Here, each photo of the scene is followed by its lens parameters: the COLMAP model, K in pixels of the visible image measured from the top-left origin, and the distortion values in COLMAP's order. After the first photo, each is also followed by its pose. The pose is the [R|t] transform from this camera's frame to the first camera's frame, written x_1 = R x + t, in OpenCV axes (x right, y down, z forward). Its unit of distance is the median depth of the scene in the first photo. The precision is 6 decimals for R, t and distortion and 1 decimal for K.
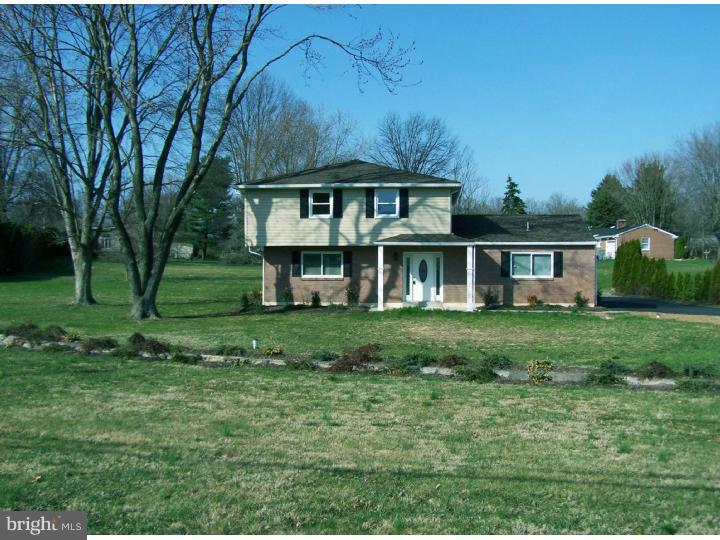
lens RADIAL K [[840.7, 0, 360.0], [0, 840.7, 270.0], [0, 0, 1]] dist [-0.137948, -0.008335]
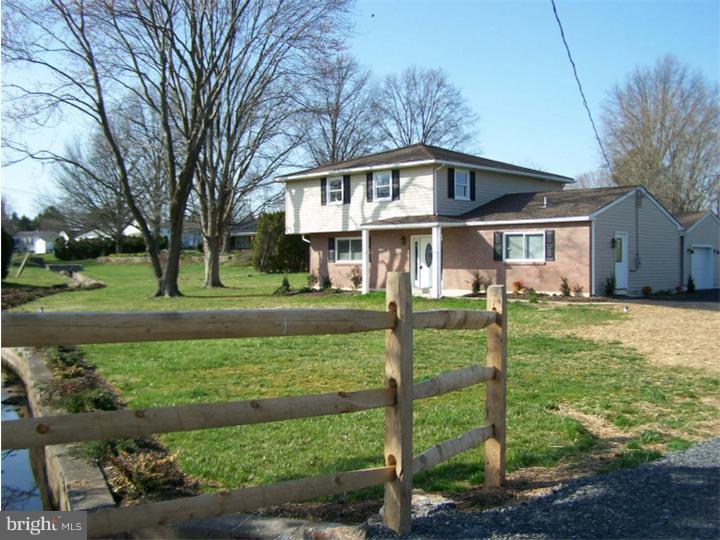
lens RADIAL K [[840.7, 0, 360.0], [0, 840.7, 270.0], [0, 0, 1]] dist [-0.137948, -0.008335]
pose [[0.763245, 0.000211, -0.646109, 0.636563], [0.000860, 0.999999, 0.001343, 0.016909], [0.646108, -0.001581, 0.763244, 0.233985]]
